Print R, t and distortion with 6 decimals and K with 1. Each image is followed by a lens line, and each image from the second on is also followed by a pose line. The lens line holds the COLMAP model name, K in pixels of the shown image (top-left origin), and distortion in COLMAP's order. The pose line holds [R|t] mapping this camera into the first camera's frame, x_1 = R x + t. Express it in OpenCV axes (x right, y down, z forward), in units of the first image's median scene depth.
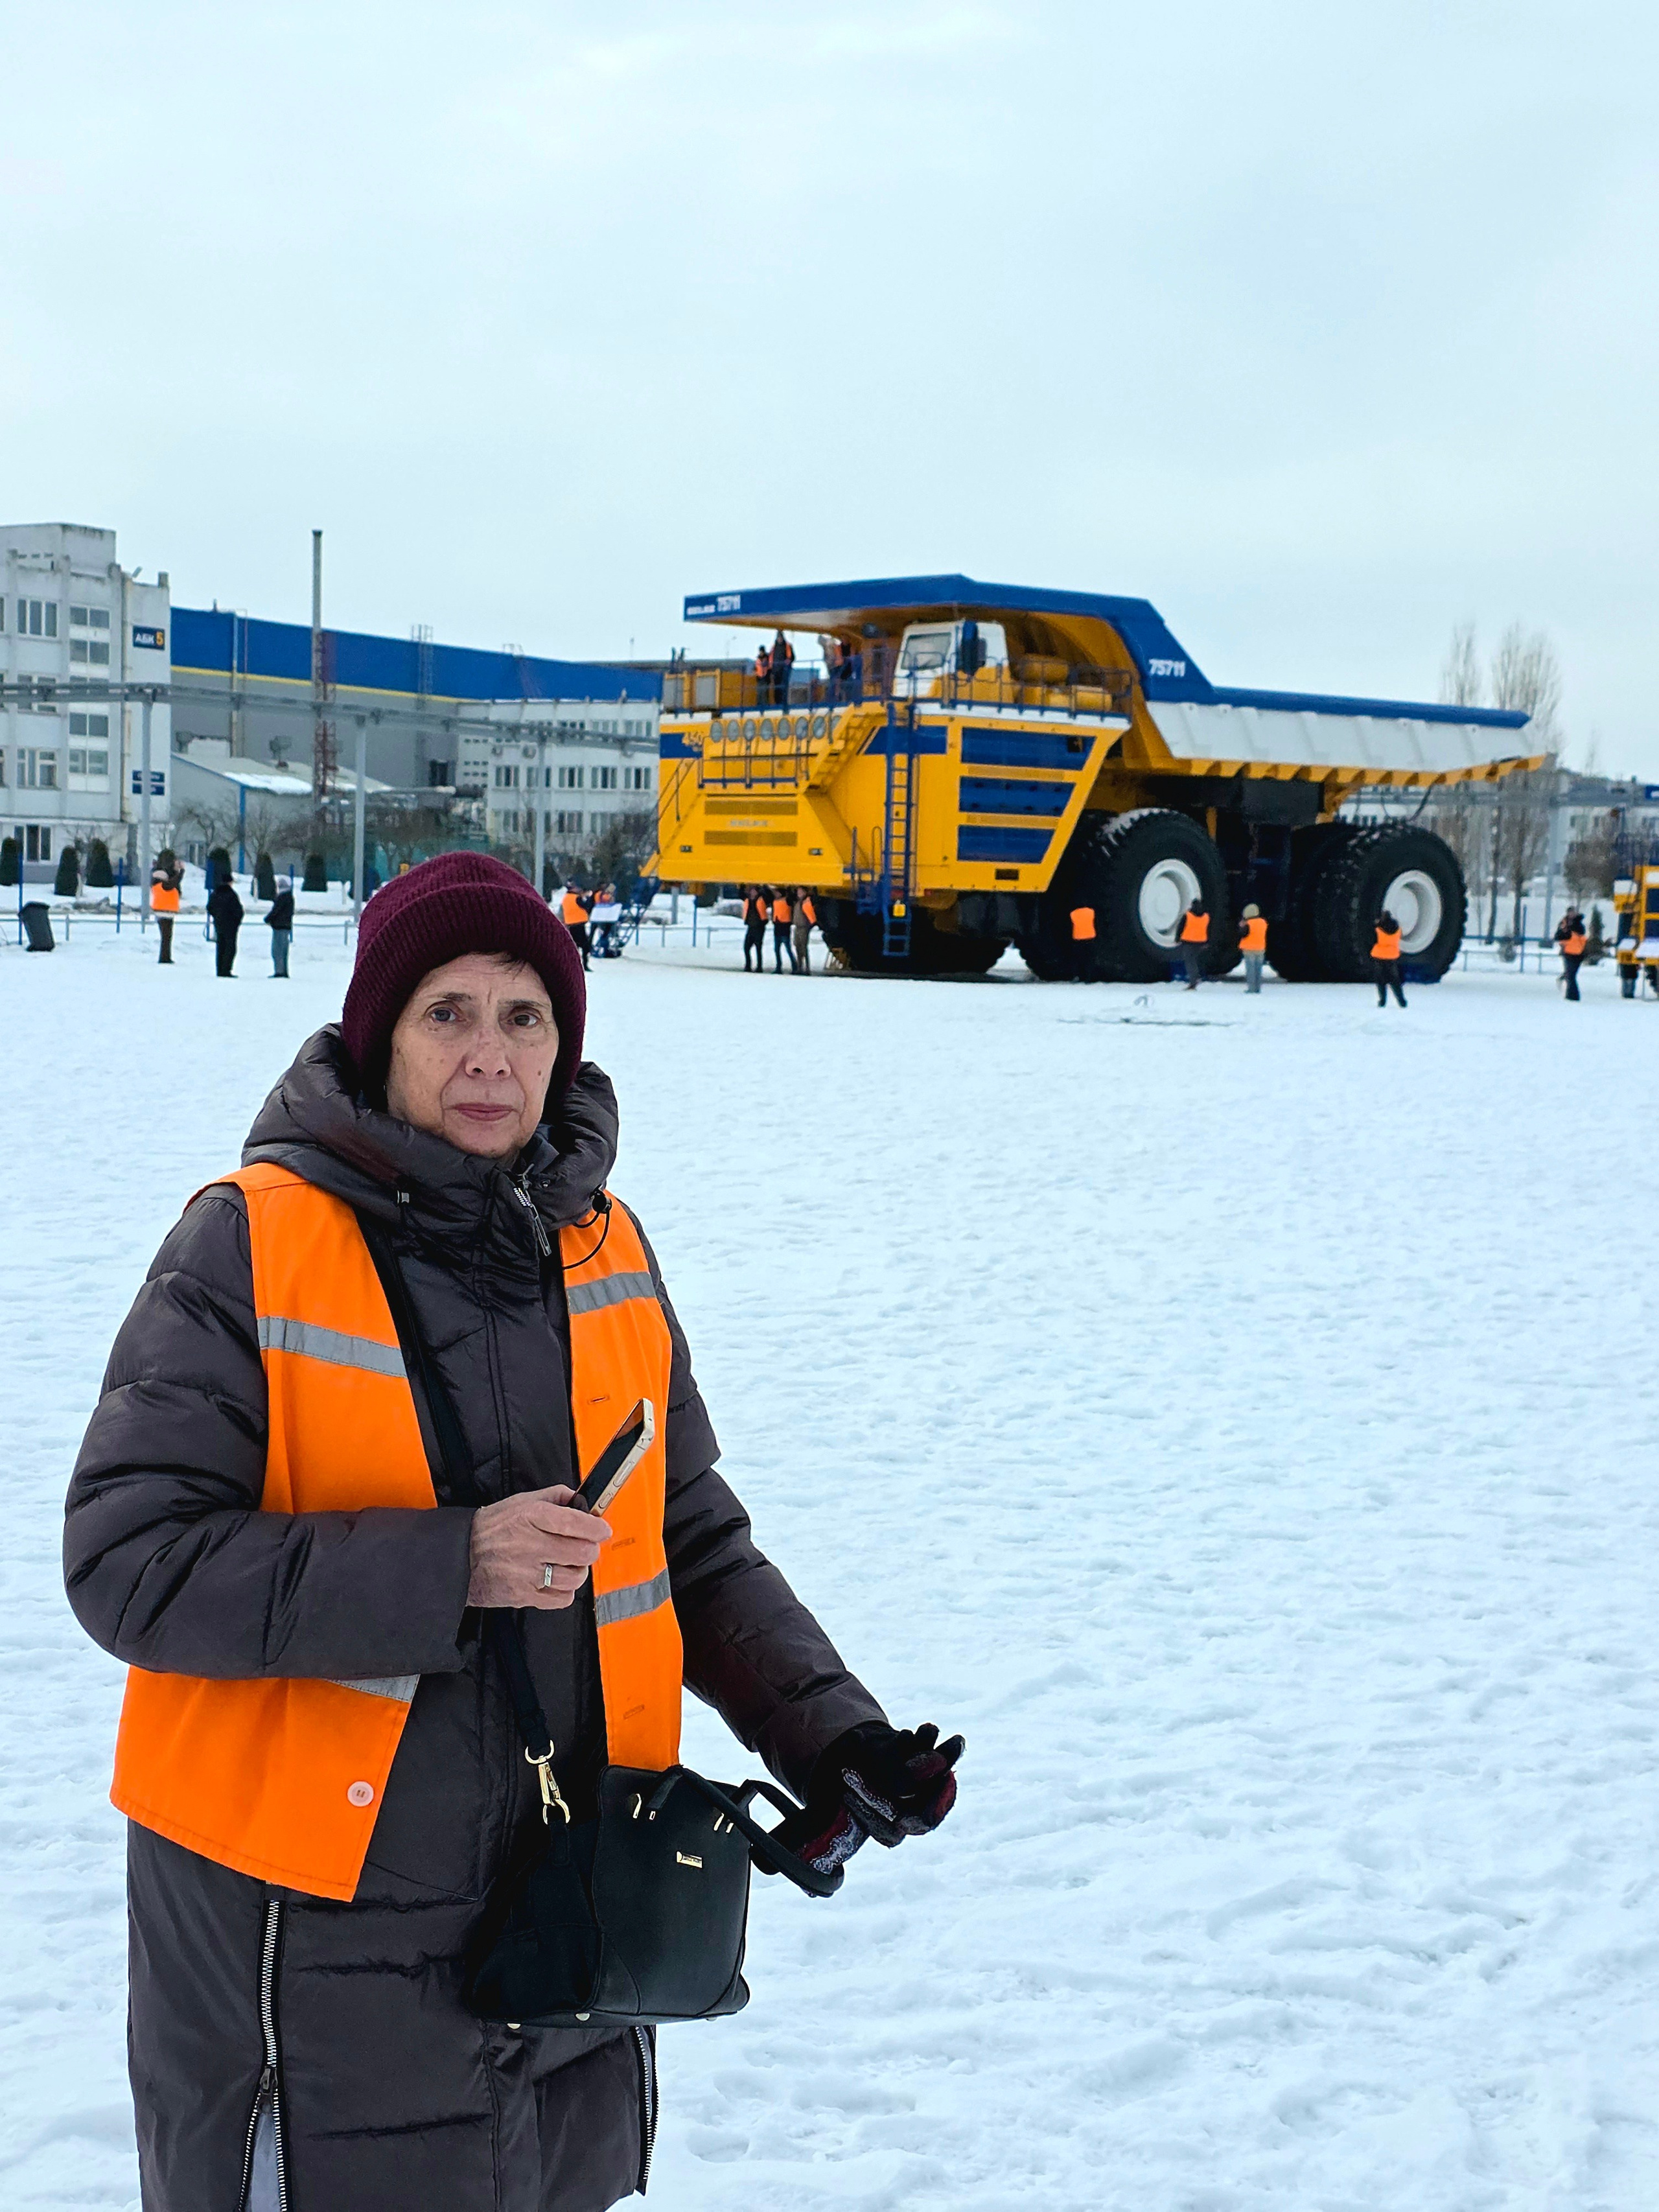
lens RADIAL K [[2969.8, 0, 829.5], [0, 2969.8, 1106.0], [0, 0, 1]] dist [0.297384, -1.365917]
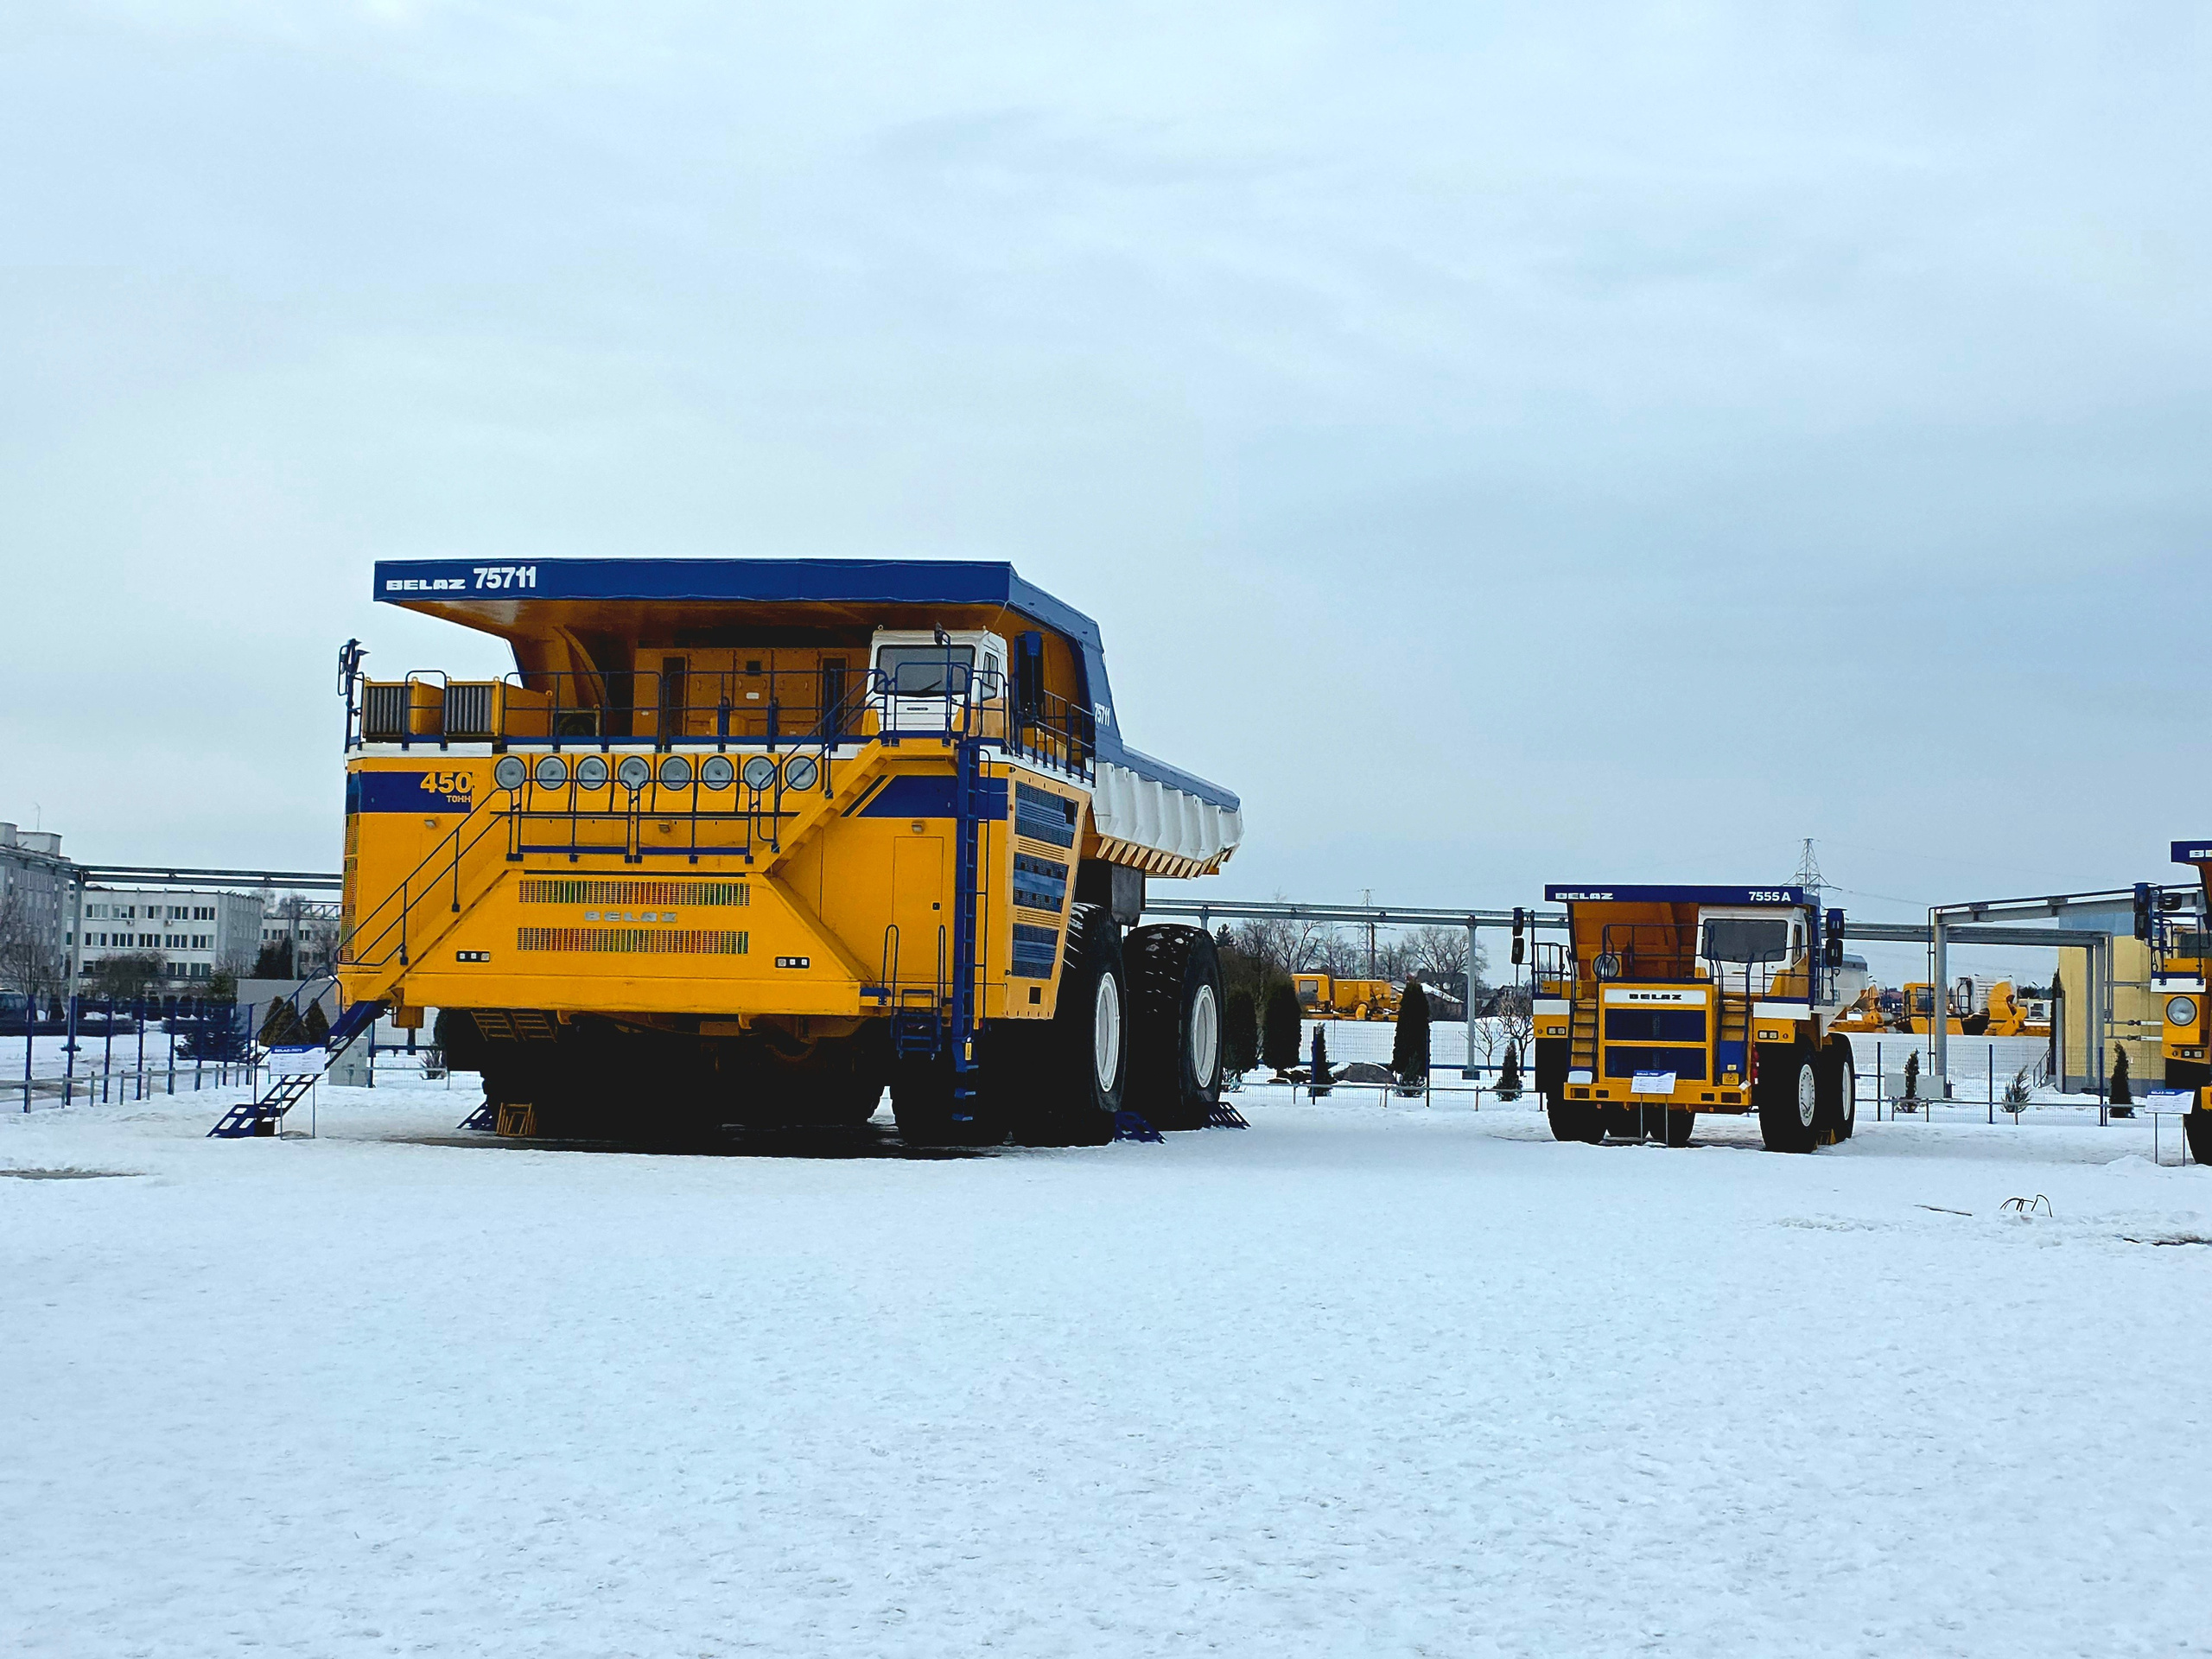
lens RADIAL K [[2969.9, 0, 1106.0], [0, 2969.9, 829.5], [0, 0, 1]] dist [0.297384, -1.365917]
pose [[0.782822, 0.027464, 0.621639, -0.350036], [0.046764, 0.993603, -0.102787, -0.043555], [-0.620486, 0.109535, 0.776531, 0.444154]]
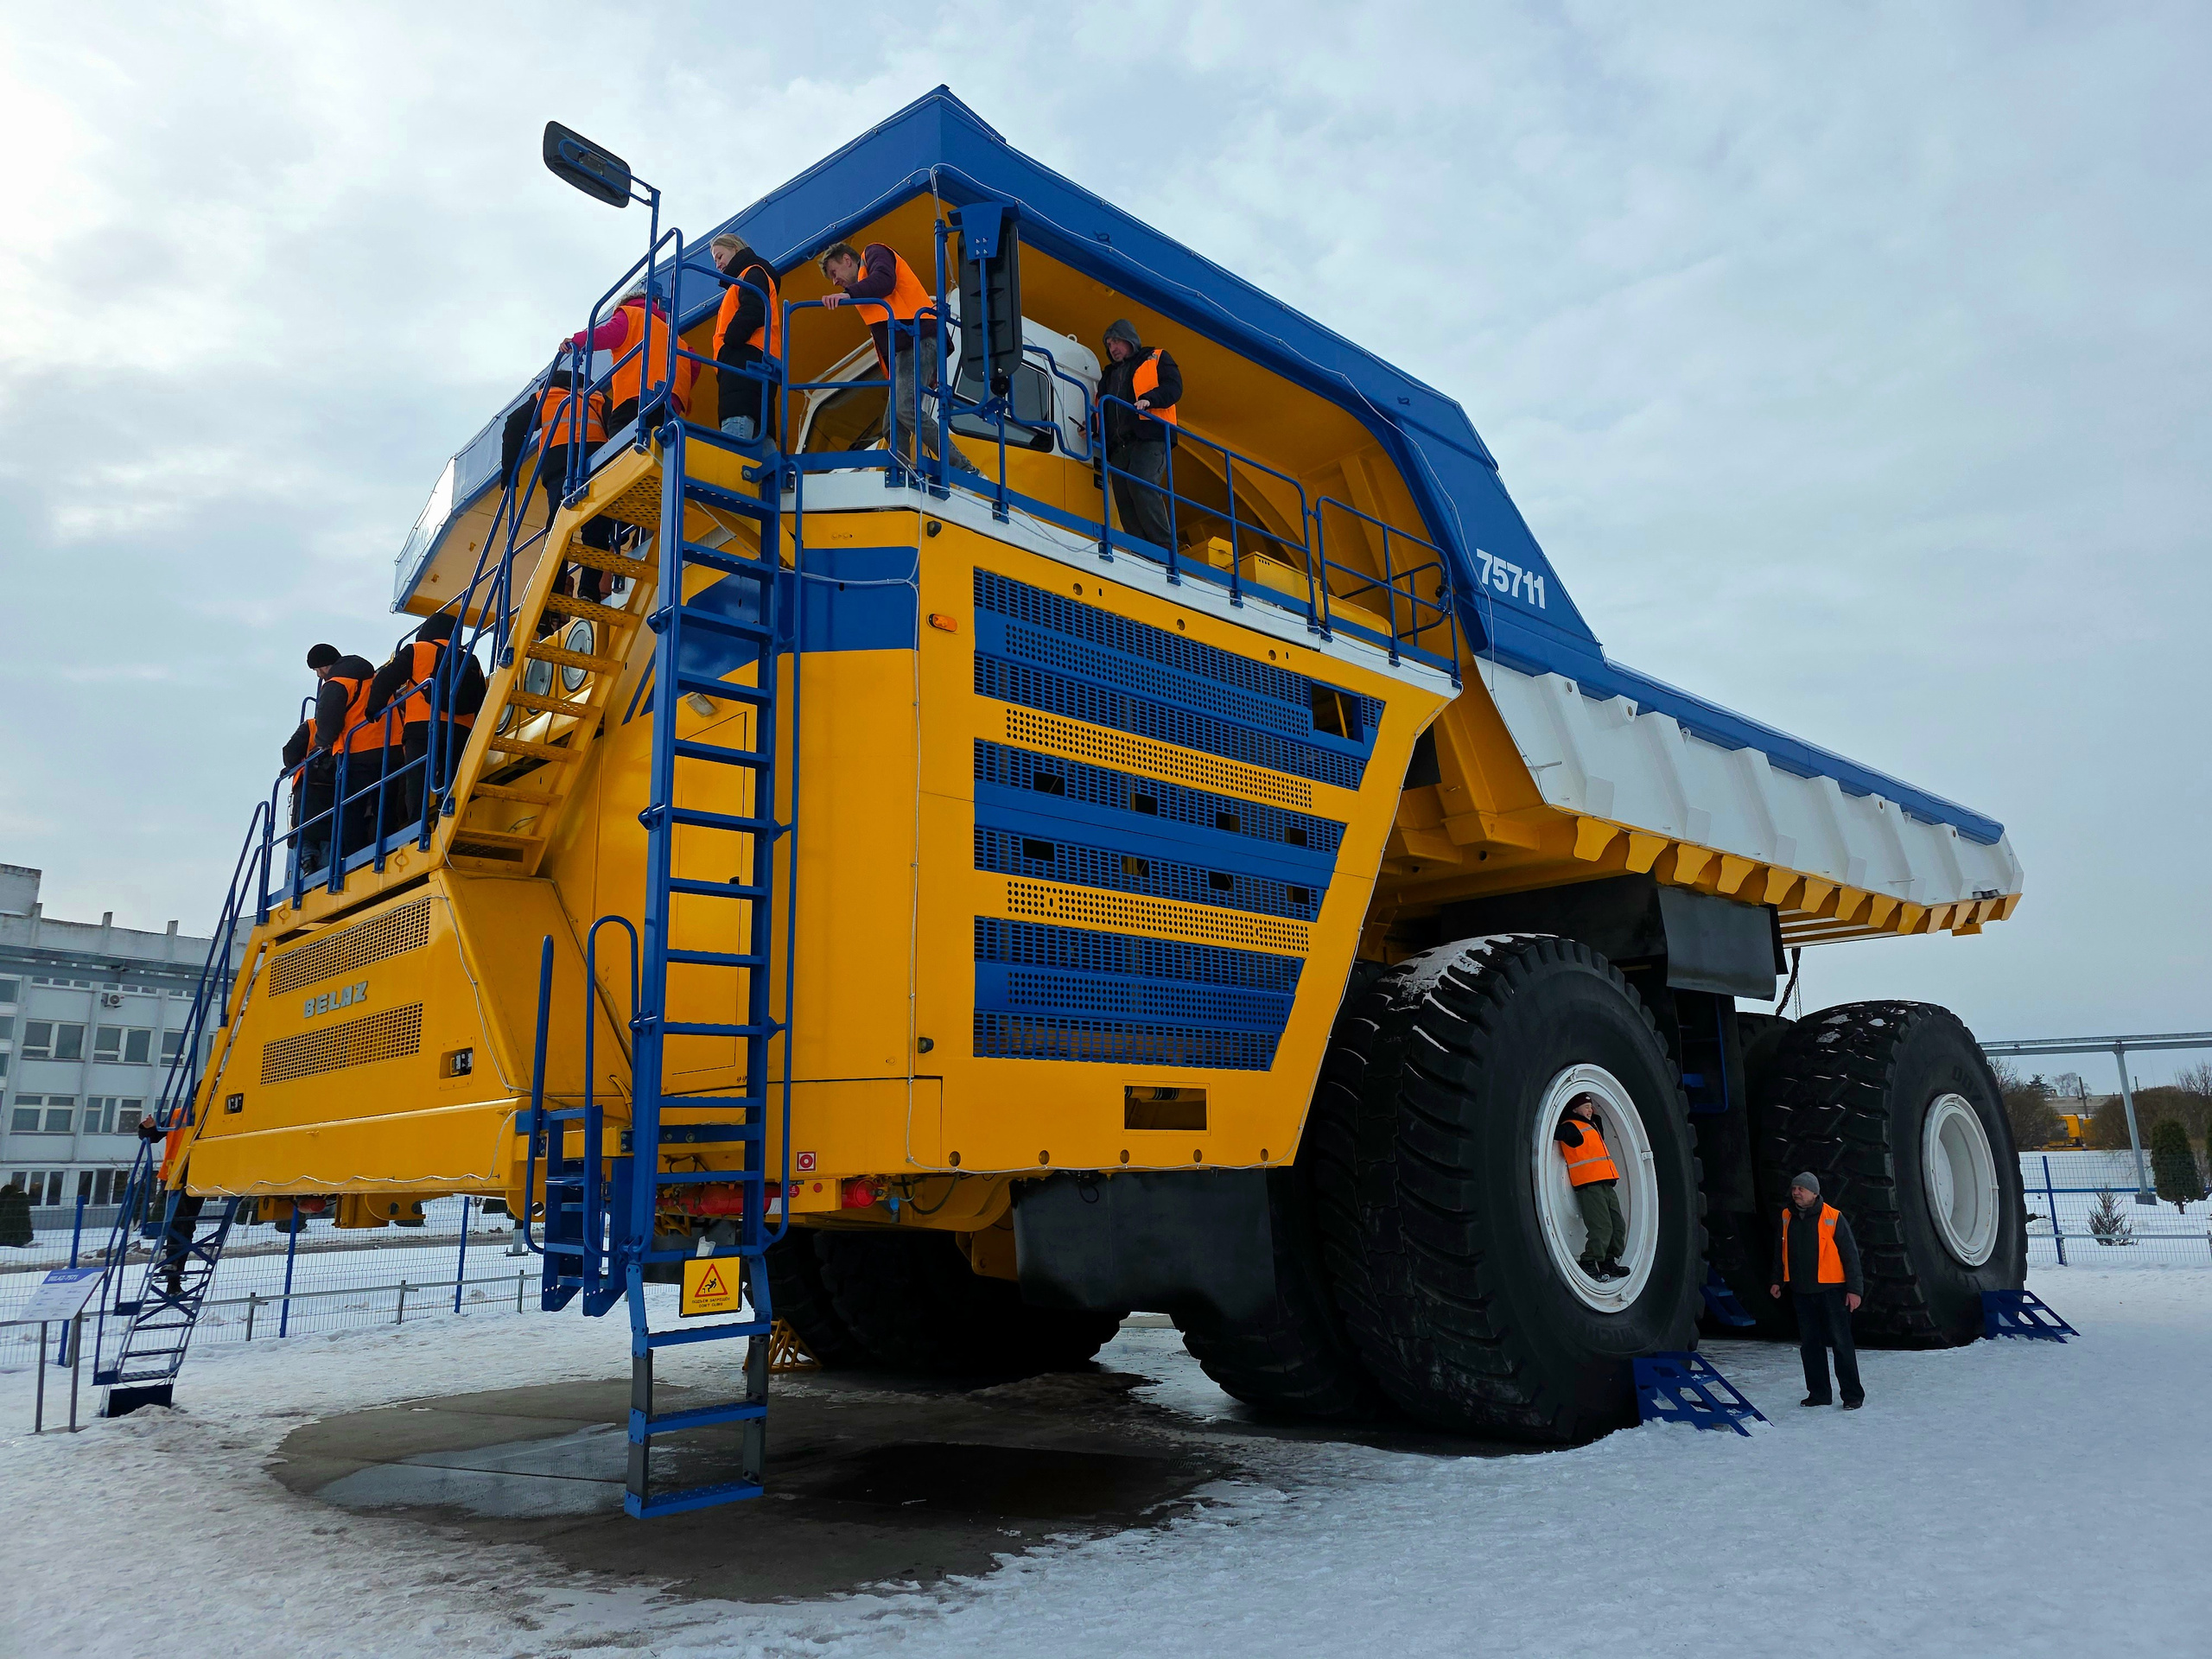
lens RADIAL K [[1490.5, 0, 1129.6], [0, 1490.5, 836.3], [0, 0, 1]] dist [0.037347, -0.001741]
pose [[0.994683, -0.035265, 0.096757, 0.043026], [0.062198, 0.954544, -0.291509, -0.060604], [-0.082079, 0.295978, 0.951662, 0.846266]]
